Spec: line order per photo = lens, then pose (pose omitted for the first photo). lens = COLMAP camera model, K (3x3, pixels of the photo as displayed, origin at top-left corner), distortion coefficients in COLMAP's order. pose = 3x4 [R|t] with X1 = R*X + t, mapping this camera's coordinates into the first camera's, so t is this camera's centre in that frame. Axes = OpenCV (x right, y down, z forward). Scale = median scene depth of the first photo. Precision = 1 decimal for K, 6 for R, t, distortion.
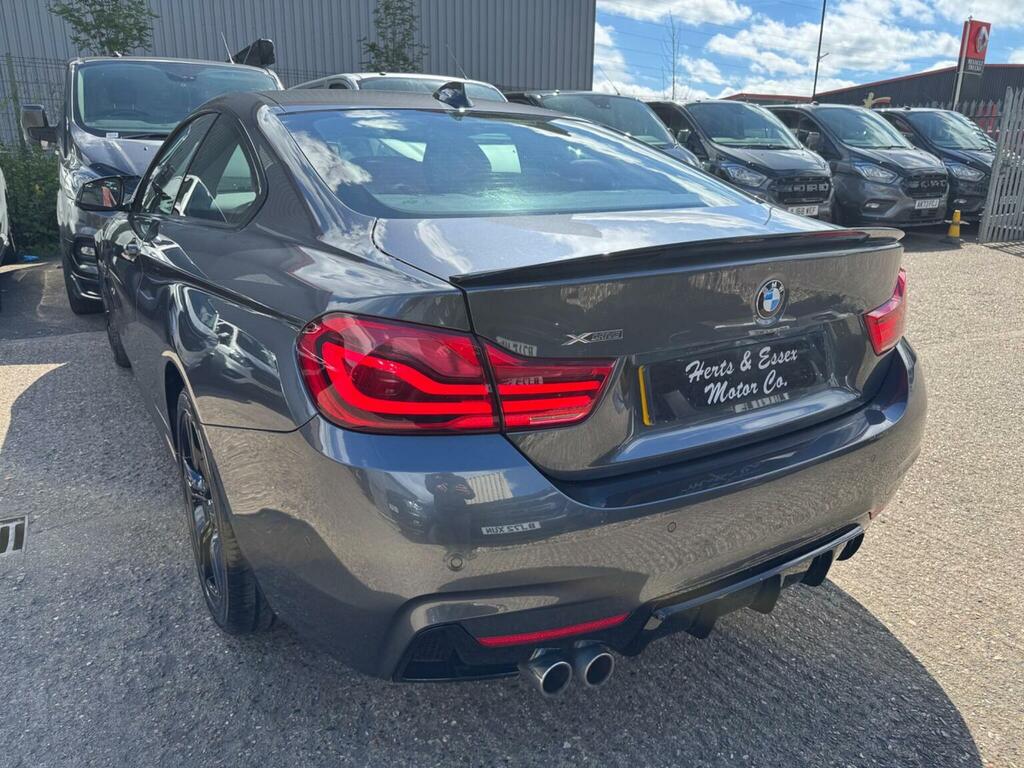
lens RADIAL K [[724.3, 0, 505.5], [0, 724.3, 385.3], [0, 0, 1]] dist [0.002207, -0.006019]
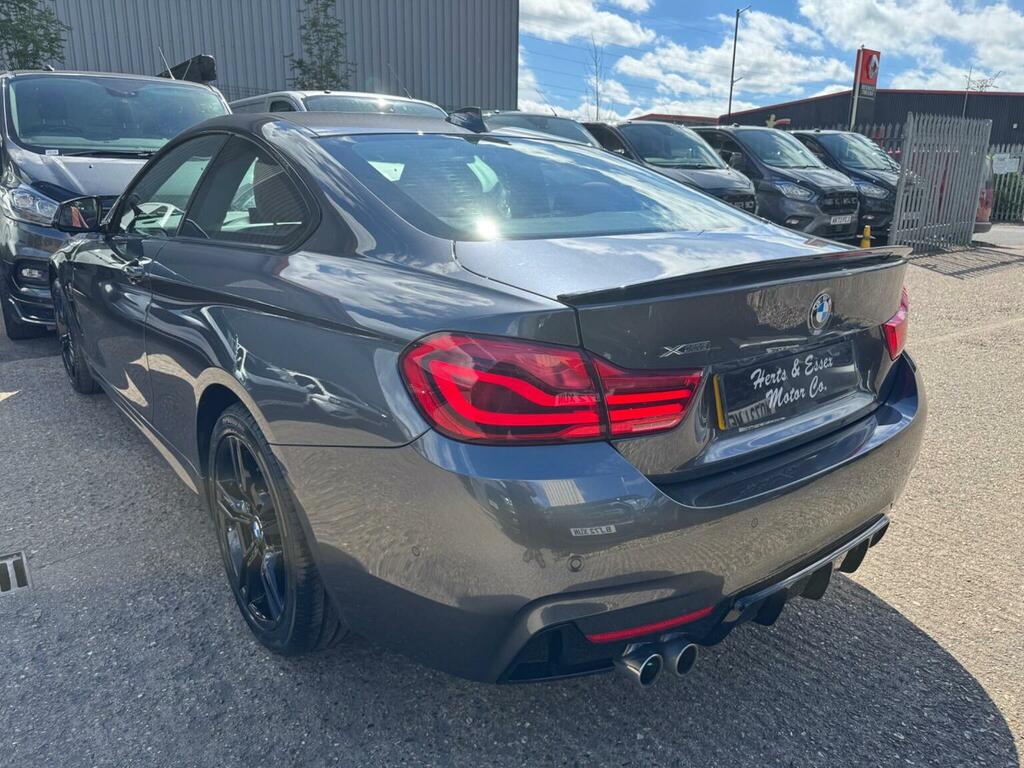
lens RADIAL K [[725.1, 0, 506.6], [0, 725.1, 388.1], [0, 0, 1]] dist [0.004147, -0.008332]
pose [[0.993682, -0.028834, 0.108461, -0.182992], [0.030787, 0.999392, -0.016377, 0.000834], [-0.107923, 0.019613, 0.993966, -0.034311]]
